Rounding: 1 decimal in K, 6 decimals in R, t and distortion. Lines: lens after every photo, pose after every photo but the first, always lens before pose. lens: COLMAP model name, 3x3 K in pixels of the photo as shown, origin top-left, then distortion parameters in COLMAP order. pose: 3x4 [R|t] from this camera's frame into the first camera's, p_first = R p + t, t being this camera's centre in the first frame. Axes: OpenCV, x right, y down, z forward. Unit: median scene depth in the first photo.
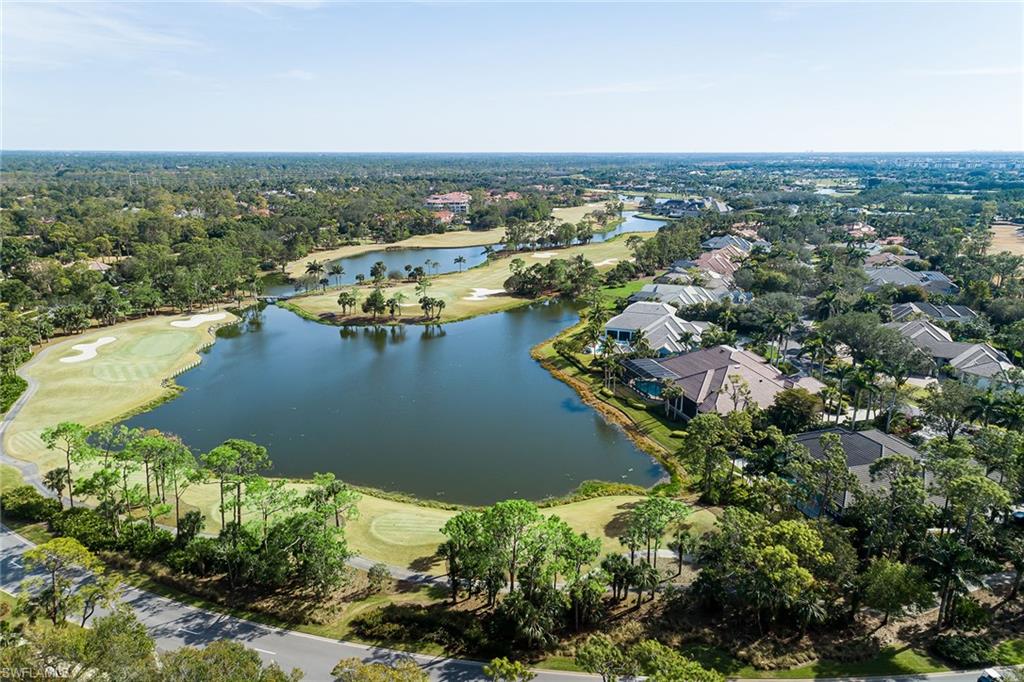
lens RADIAL K [[678.2, 0, 512.0], [0, 678.2, 341.0], [0, 0, 1]] dist [0.021627, 0.004620]
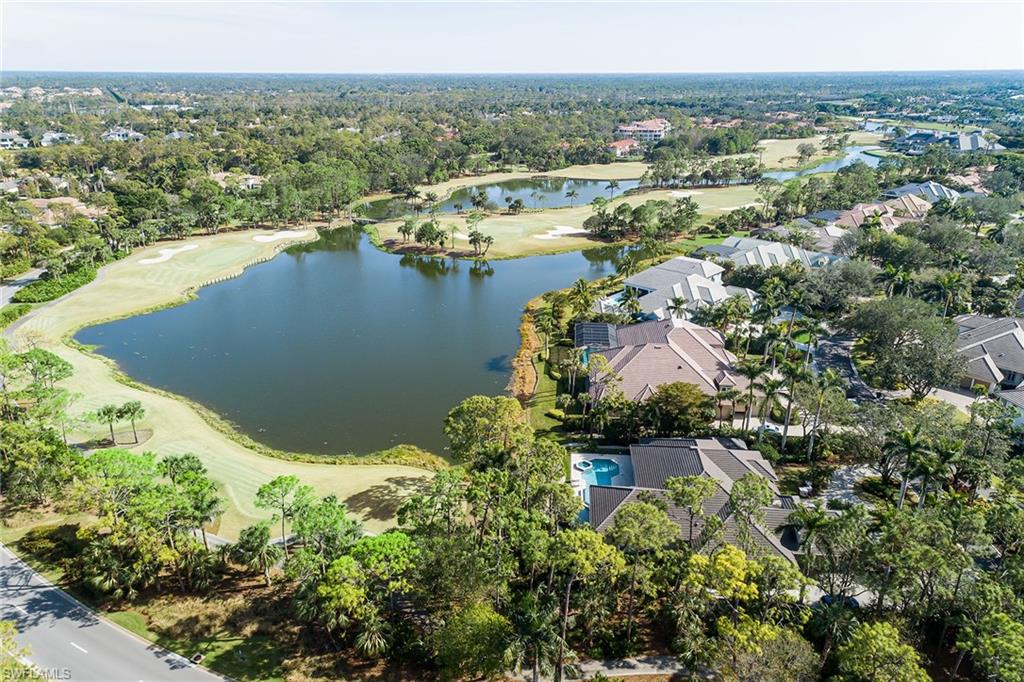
lens RADIAL K [[698.1, 0, 512.0], [0, 698.1, 341.0], [0, 0, 1]] dist [0.027393, -0.003889]
pose [[0.929436, 0.131744, -0.344663, 0.266179], [-0.098768, 0.988830, 0.111627, -0.025606], [0.355519, -0.069709, 0.932066, 0.086855]]
